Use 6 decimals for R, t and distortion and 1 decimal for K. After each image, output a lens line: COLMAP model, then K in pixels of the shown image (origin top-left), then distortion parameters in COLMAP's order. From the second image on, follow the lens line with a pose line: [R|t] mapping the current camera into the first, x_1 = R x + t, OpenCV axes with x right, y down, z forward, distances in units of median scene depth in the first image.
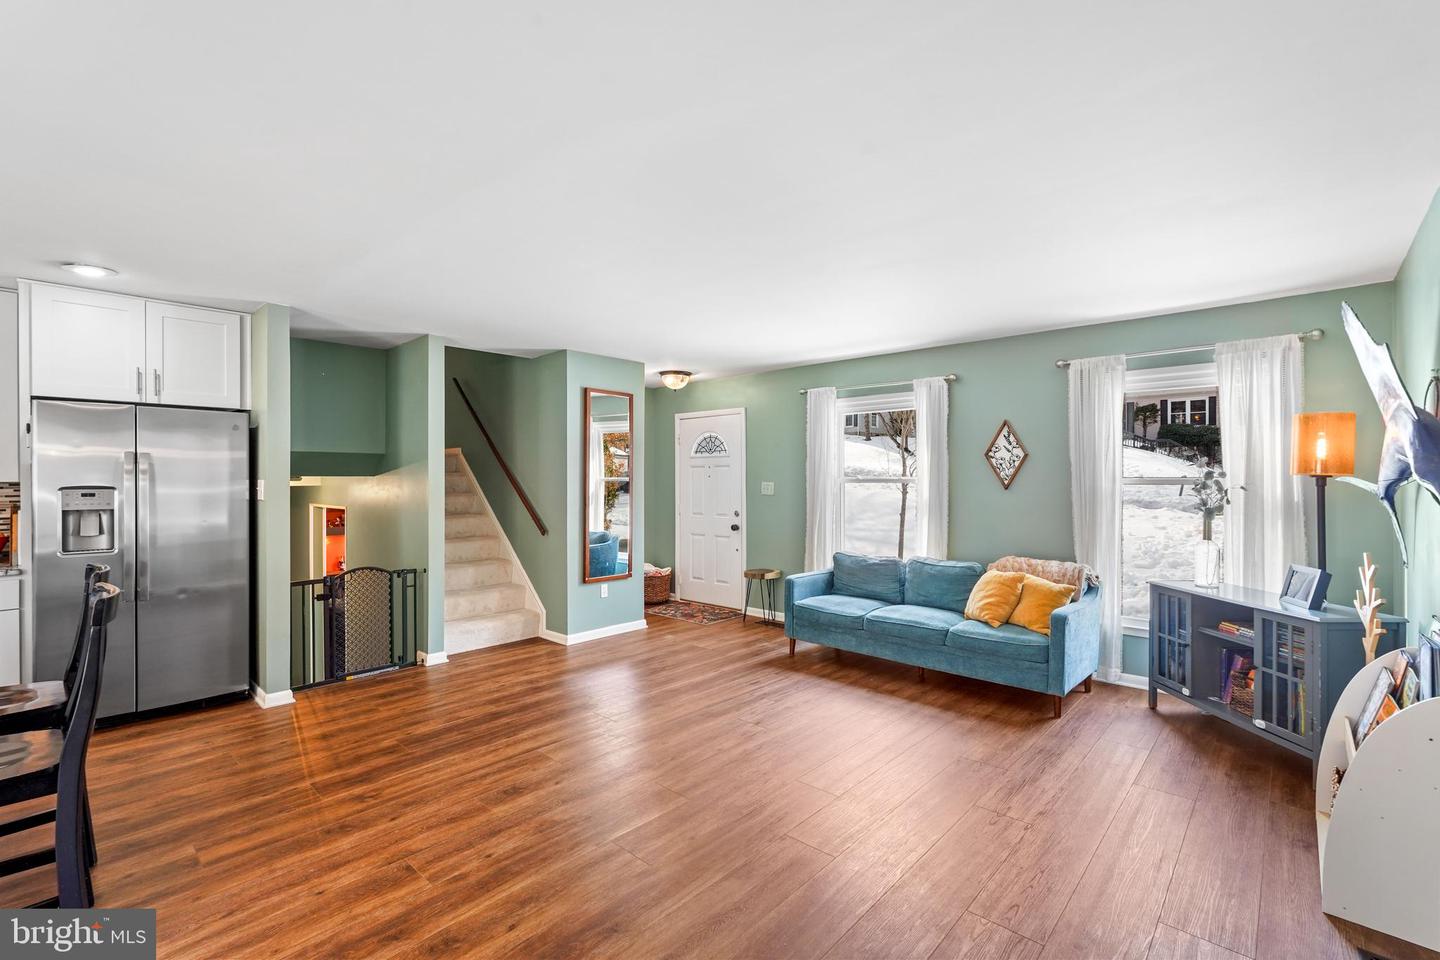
lens RADIAL K [[643.1, 0, 694.3], [0, 643.1, 487.2], [0, 0, 1]] dist [-0.007734, 0.004275]
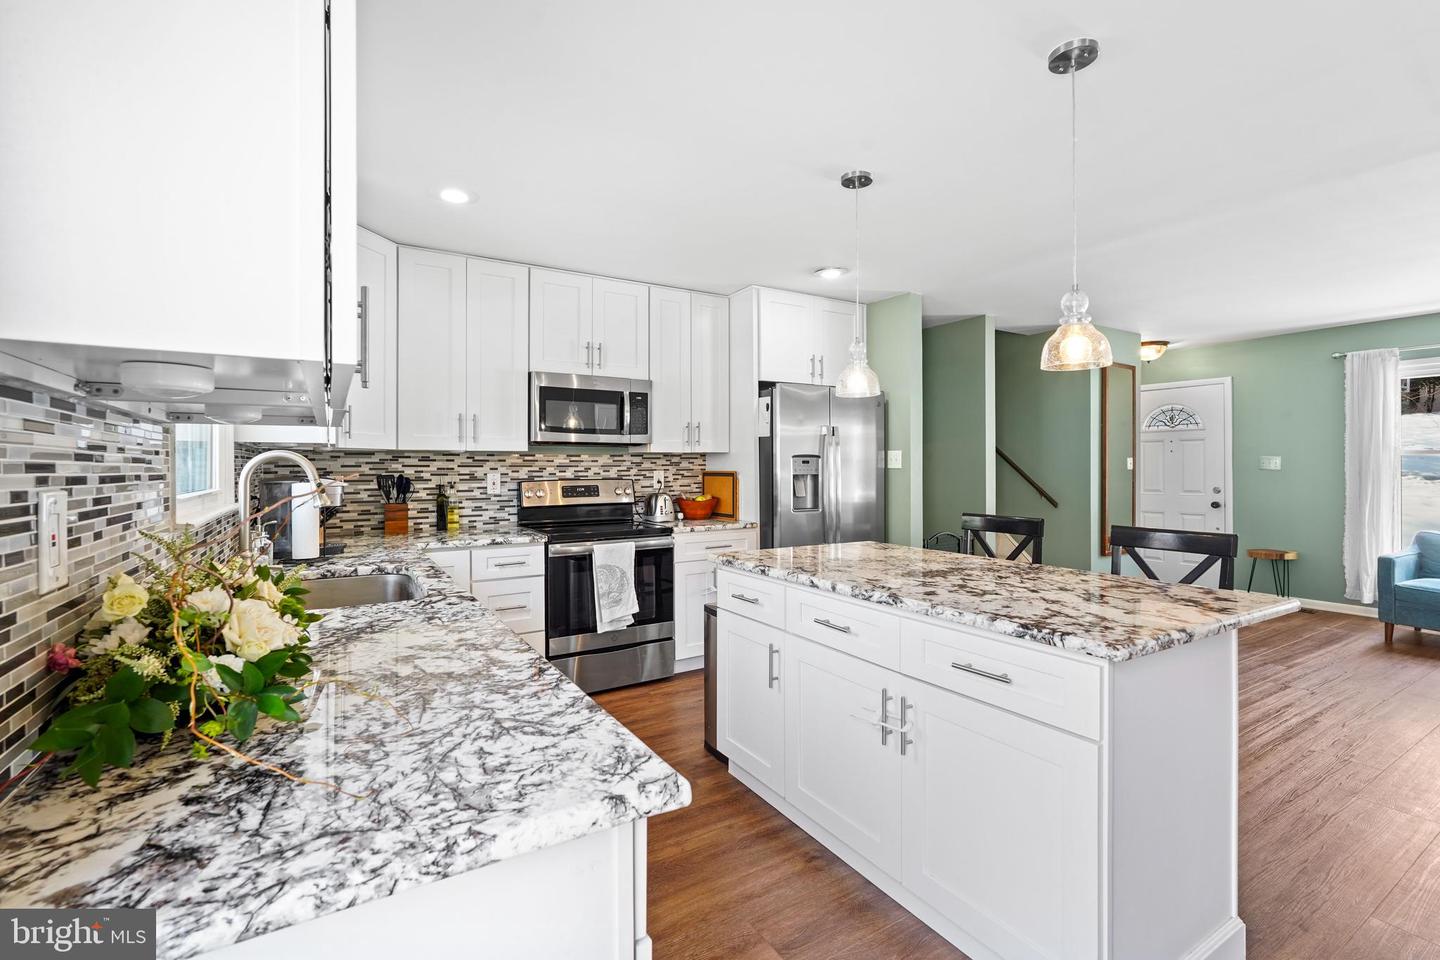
lens RADIAL K [[643.1, 0, 720.1], [0, 643.1, 473.7], [0, 0, 1]] dist [-0.007734, 0.004275]
pose [[0.963090, 0.000701, -0.269180, -0.633615], [-0.000144, 0.999998, 0.002088, 0.025458], [0.269181, -0.001973, 0.963088, -0.159112]]
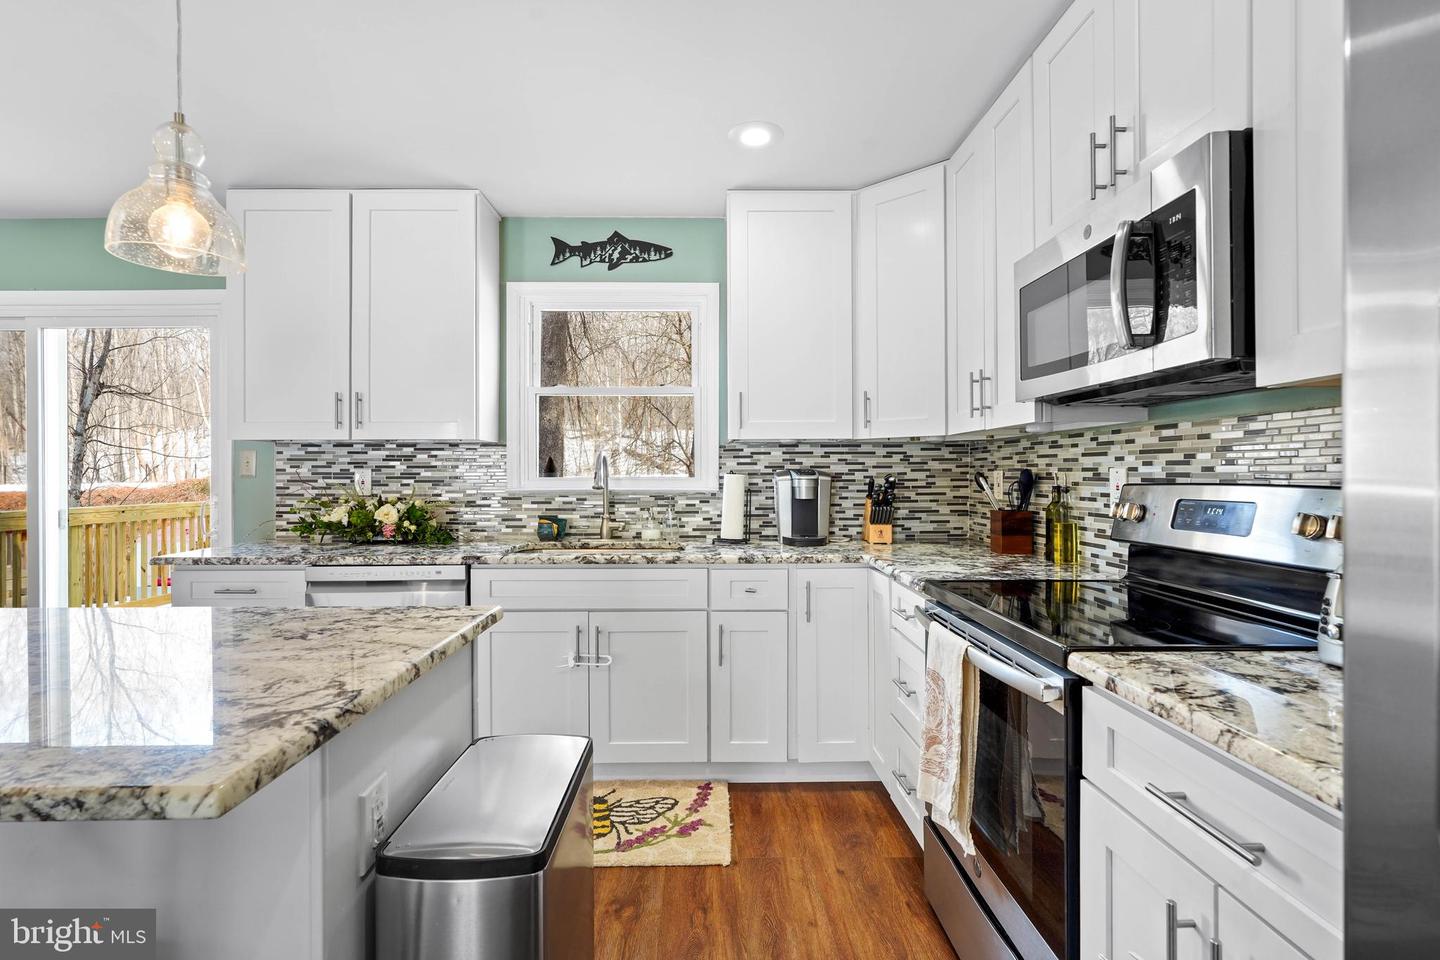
lens RADIAL K [[671.7, 0, 715.3], [0, 671.7, 468.7], [0, 0, 1]] dist [0.000264, 0.002110]
pose [[-0.719568, 0.002426, -0.694418, -0.642917], [0.000327, 0.999995, 0.003155, 0.026190], [0.694422, 0.002043, -0.719565, 0.789513]]
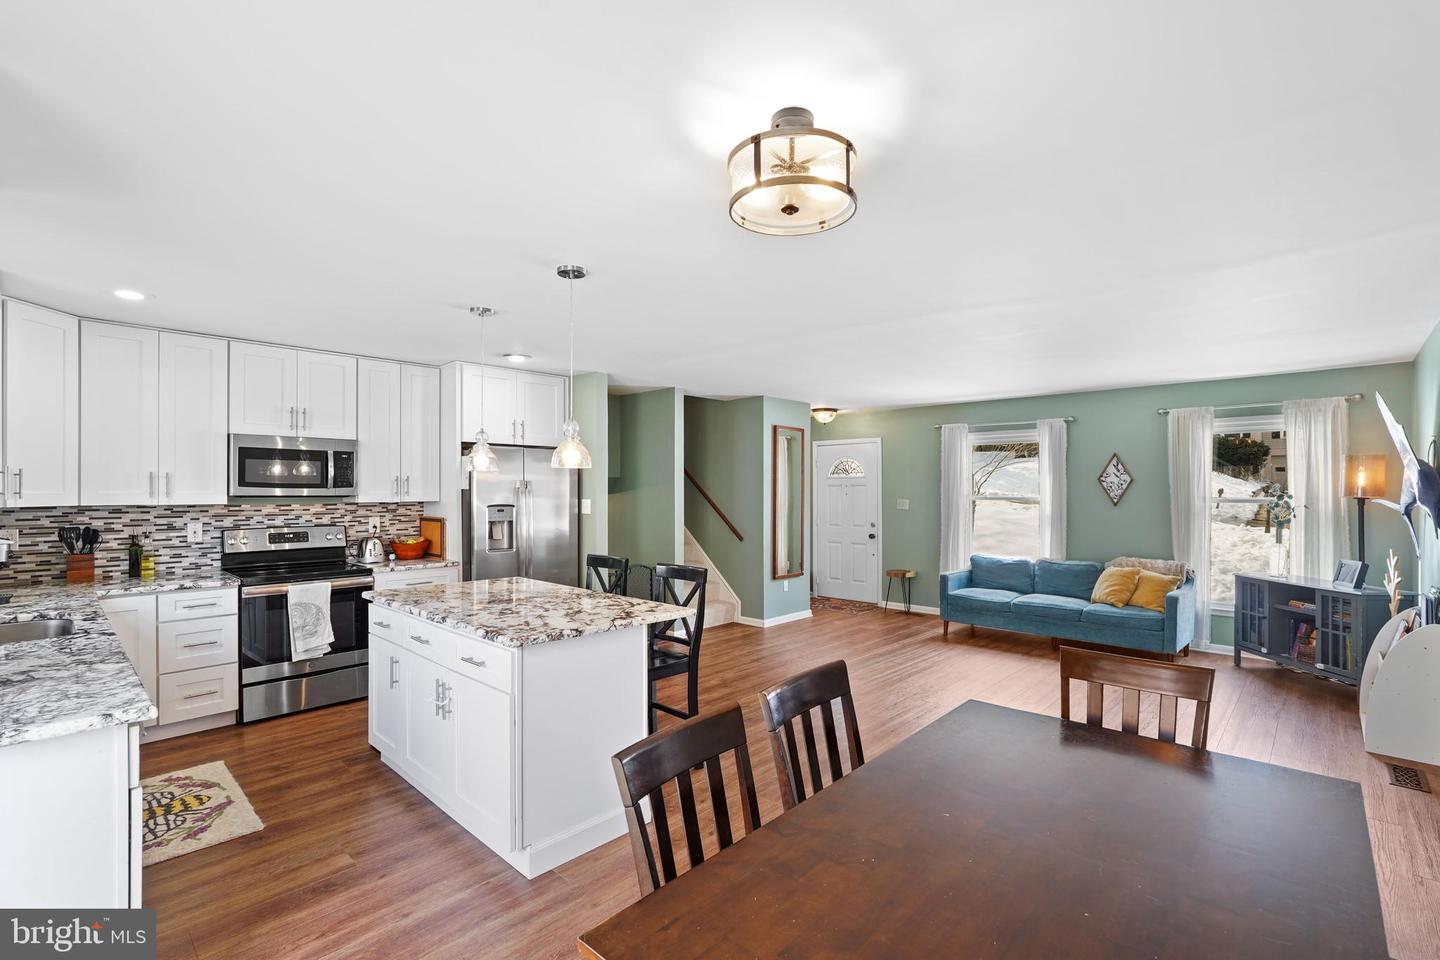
lens RADIAL K [[643.1, 0, 716.6], [0, 643.1, 498.2], [0, 0, 1]] dist [-0.007734, 0.004275]
pose [[0.999965, 0.000779, -0.008307, -0.365181], [-0.000790, 0.999999, -0.001282, -0.011587], [0.008306, 0.001288, 0.999965, -0.359977]]
